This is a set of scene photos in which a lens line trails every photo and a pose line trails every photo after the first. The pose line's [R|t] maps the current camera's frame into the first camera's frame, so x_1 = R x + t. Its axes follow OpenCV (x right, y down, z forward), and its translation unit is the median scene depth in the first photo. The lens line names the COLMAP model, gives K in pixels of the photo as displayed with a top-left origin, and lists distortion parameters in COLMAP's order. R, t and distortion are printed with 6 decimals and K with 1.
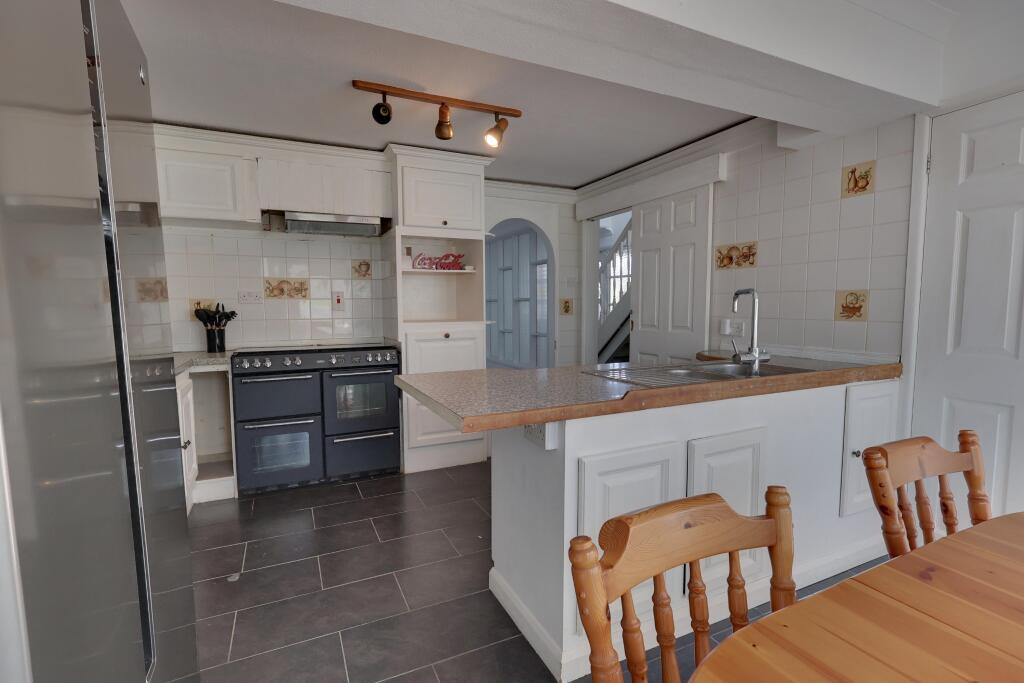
lens RADIAL K [[472.6, 0, 509.4], [0, 472.6, 344.1], [0, 0, 1]] dist [-0.002109, -0.000209]
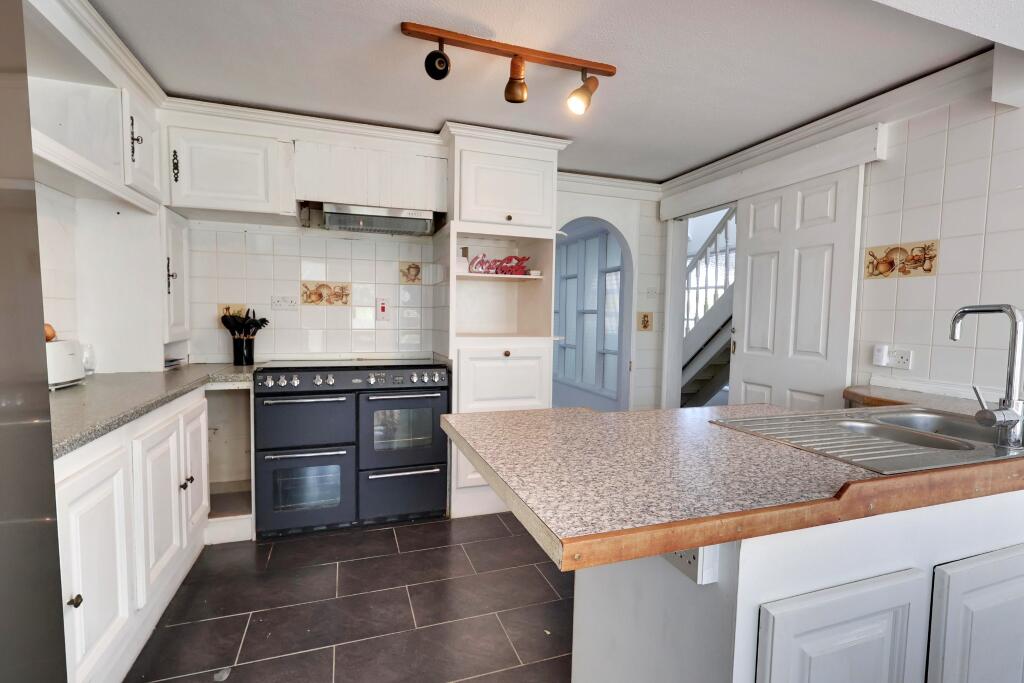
lens RADIAL K [[472.6, 0, 509.4], [0, 472.6, 344.1], [0, 0, 1]] dist [-0.002109, -0.000209]
pose [[0.993844, 0.029283, -0.106847, -0.042789], [-0.031637, 0.999291, -0.020408, -0.019434], [0.106173, 0.023663, 0.994066, 0.190250]]
